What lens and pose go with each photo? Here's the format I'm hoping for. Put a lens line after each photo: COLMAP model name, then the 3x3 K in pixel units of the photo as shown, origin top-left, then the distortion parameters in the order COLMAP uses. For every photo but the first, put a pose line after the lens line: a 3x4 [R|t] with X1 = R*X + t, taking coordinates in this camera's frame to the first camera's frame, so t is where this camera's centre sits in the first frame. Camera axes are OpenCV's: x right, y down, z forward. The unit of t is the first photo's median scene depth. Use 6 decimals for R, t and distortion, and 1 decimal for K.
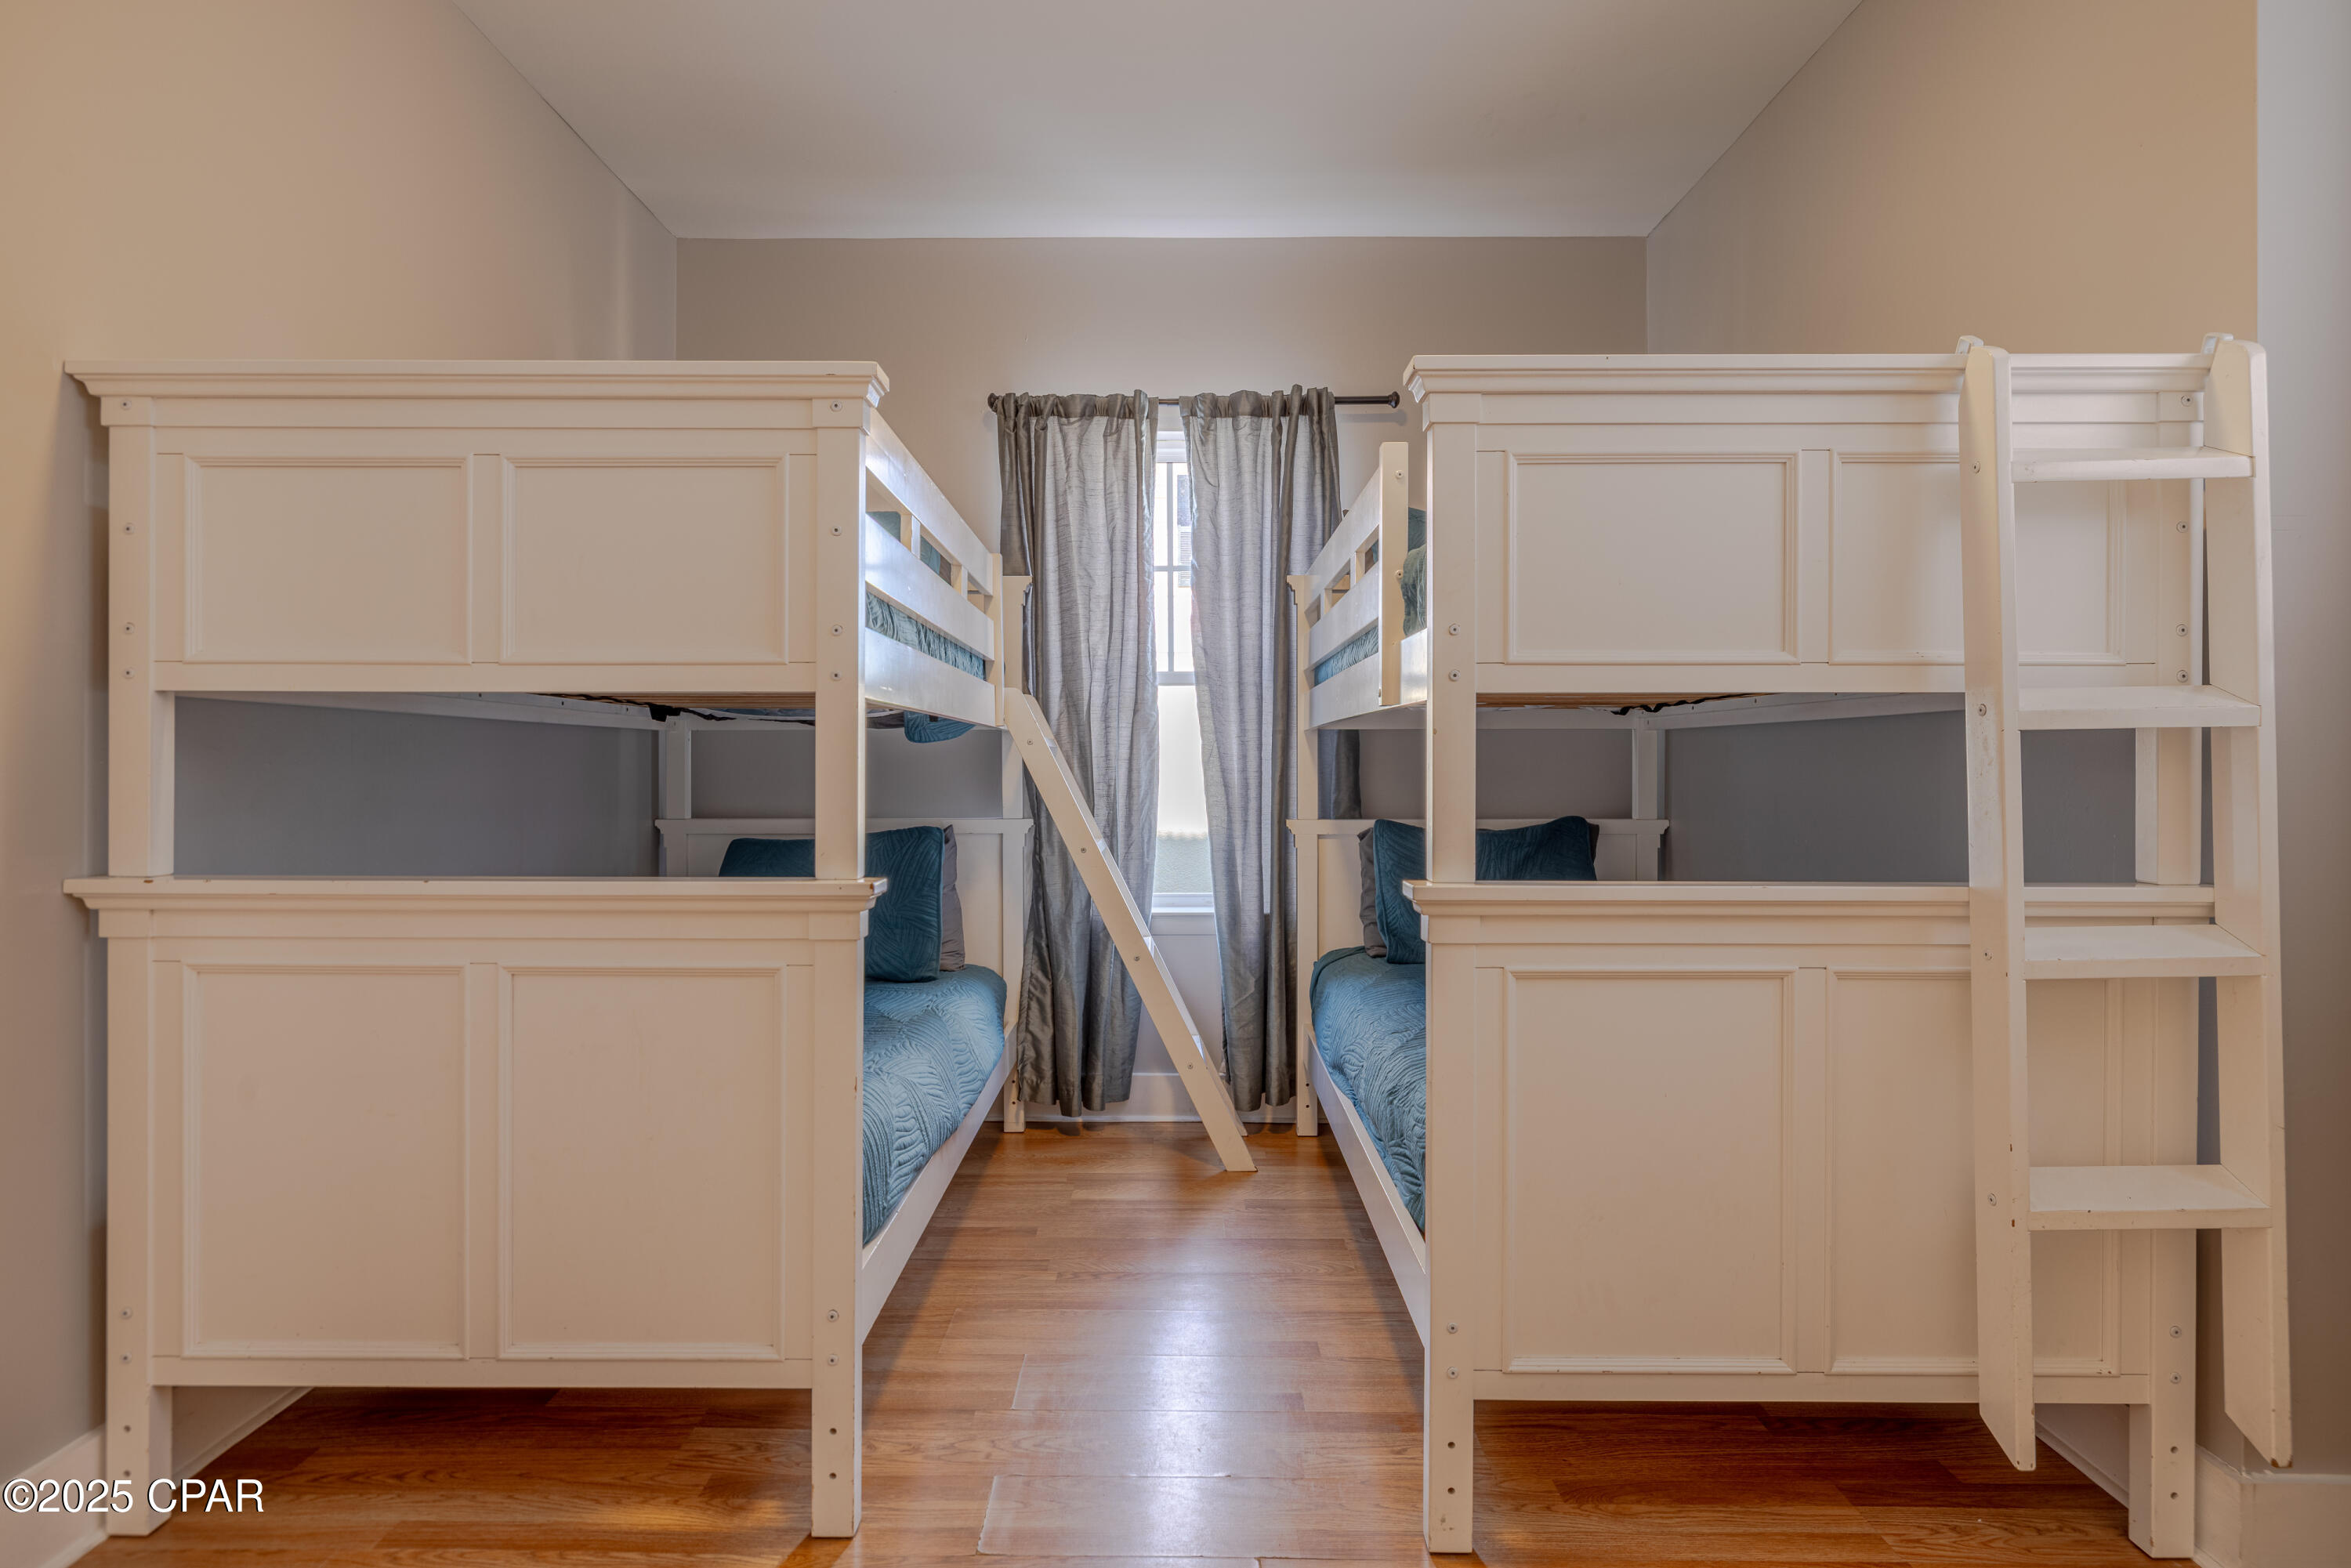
lens RADIAL K [[1272.6, 0, 1171.7], [0, 1272.6, 770.9], [0, 0, 1]] dist [0.004062, -0.000805]
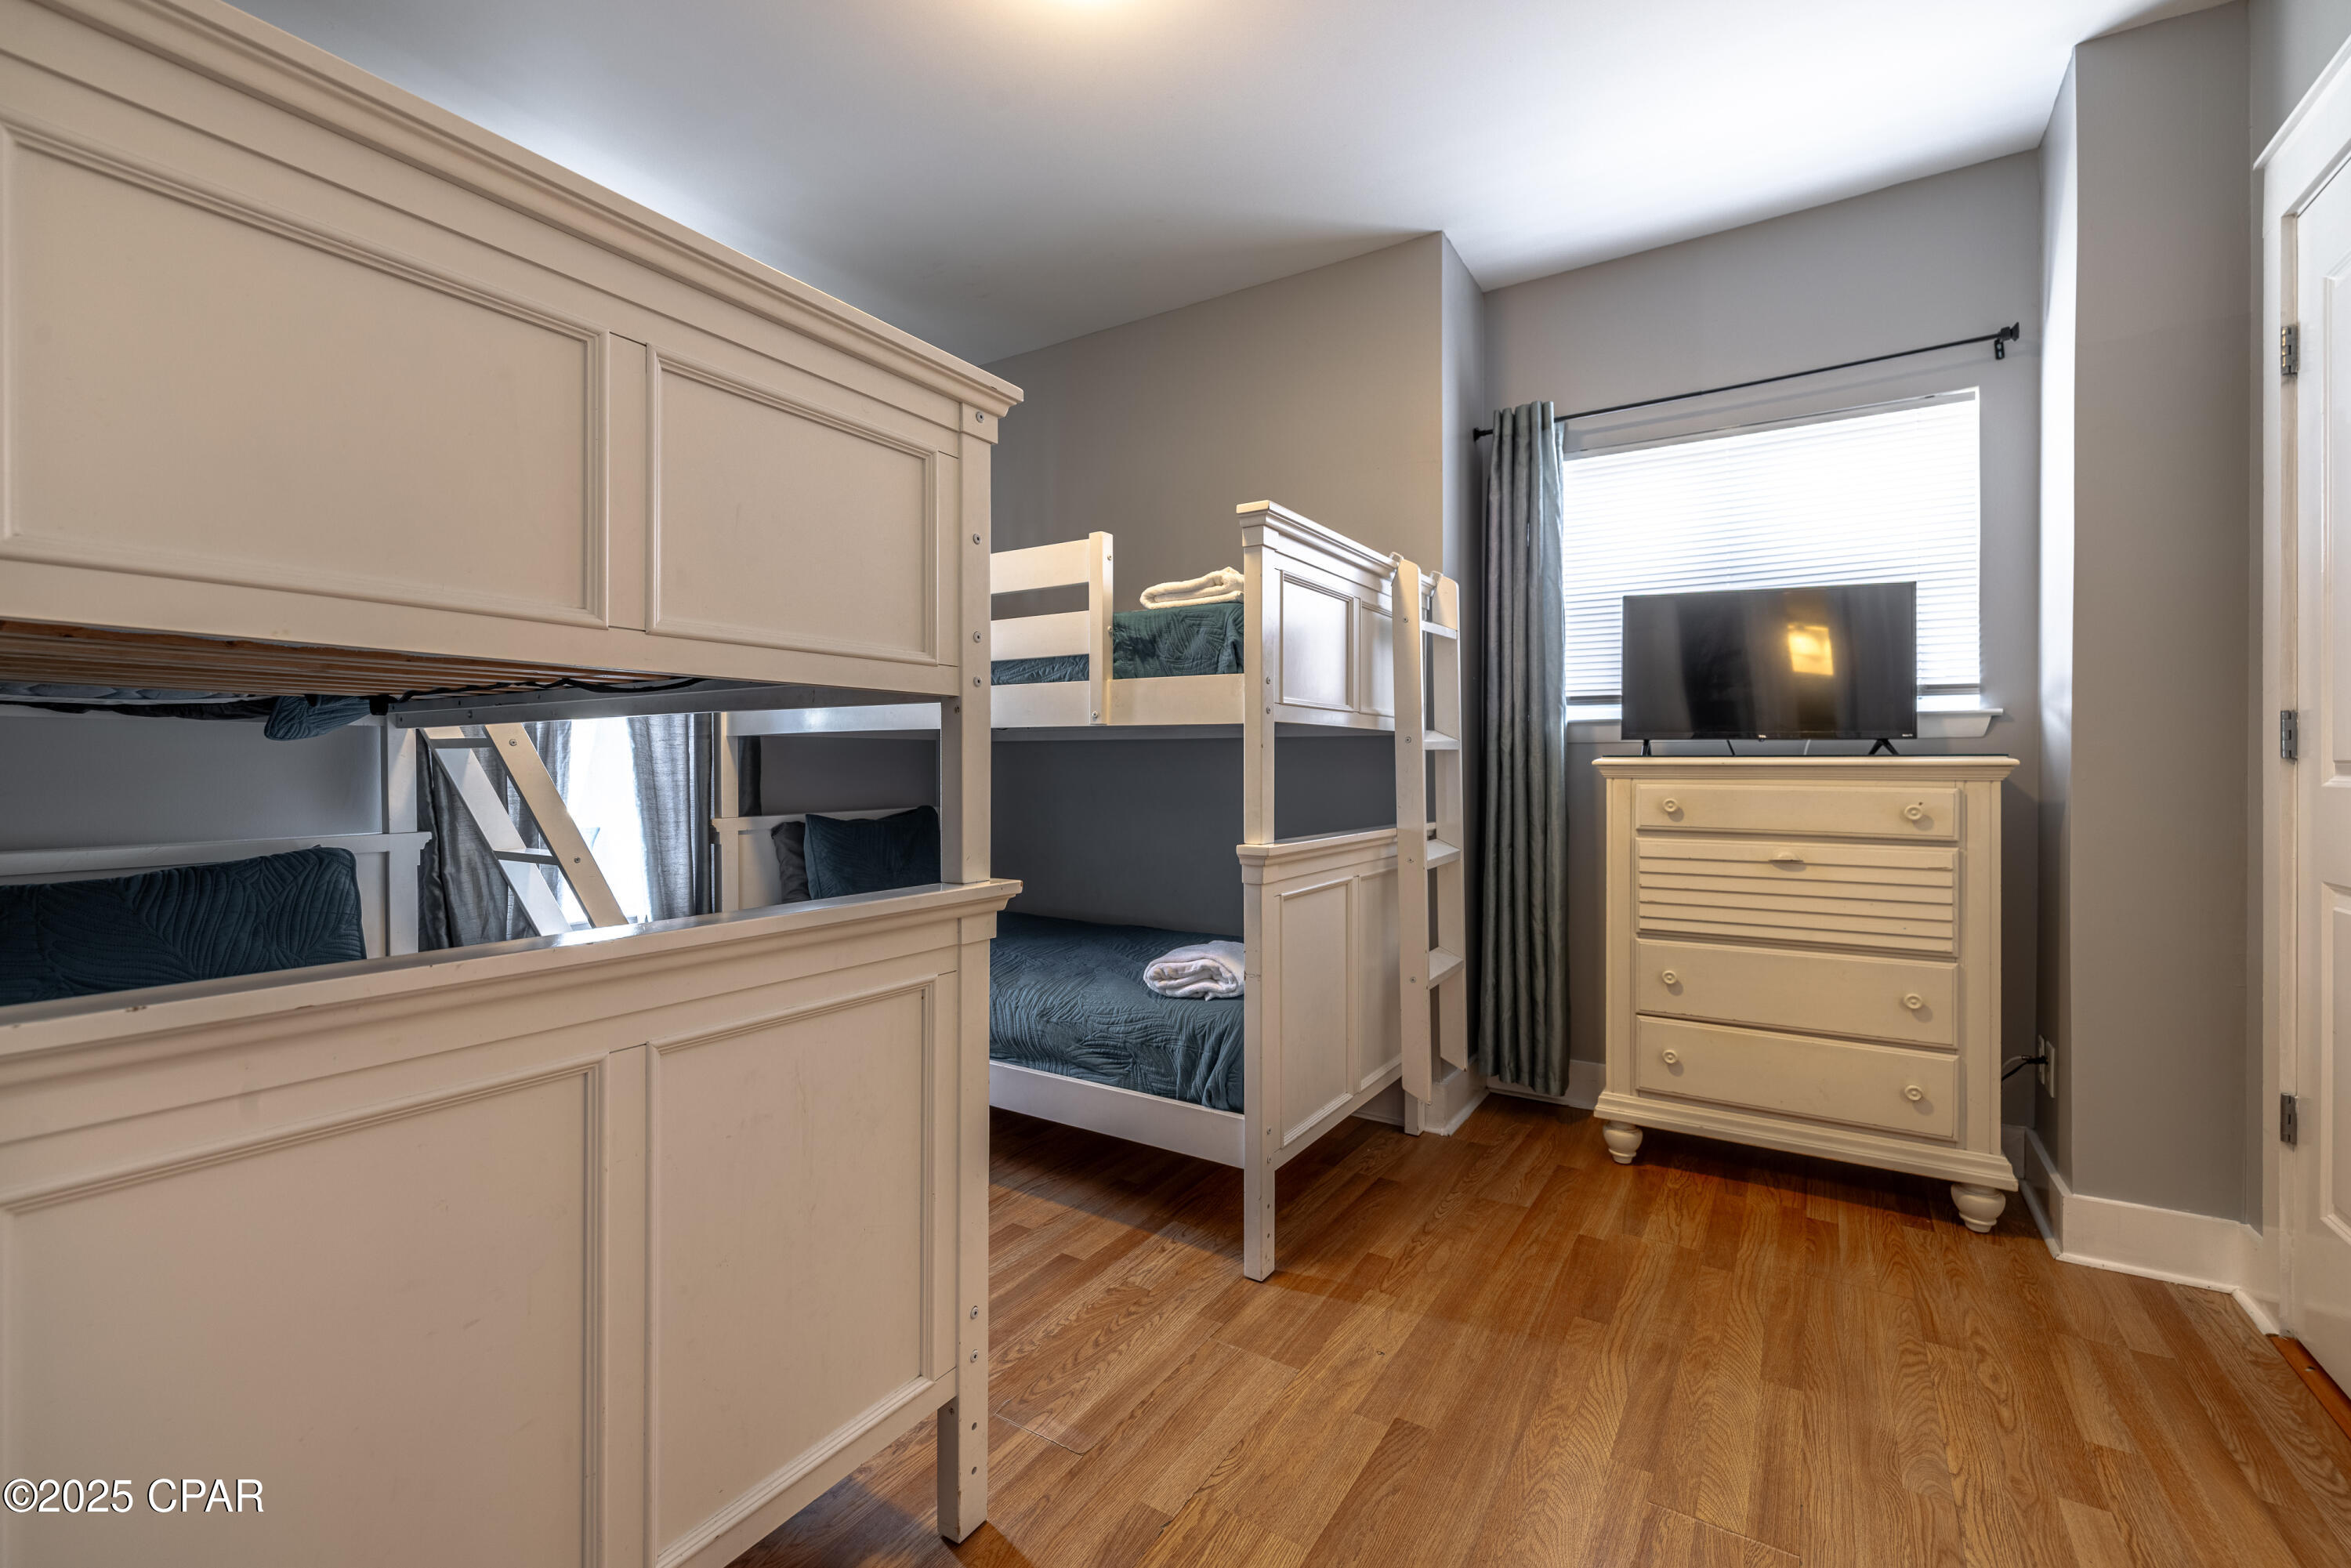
lens RADIAL K [[1007.9, 0, 1176.3], [0, 1007.9, 774.4], [0, 0, 1]] dist [0.002489, -0.000138]
pose [[0.528169, -0.008764, 0.849094, -0.858976], [0.005168, 0.999961, 0.007107, -0.006110], [-0.849124, 0.000635, 0.528194, 0.439772]]
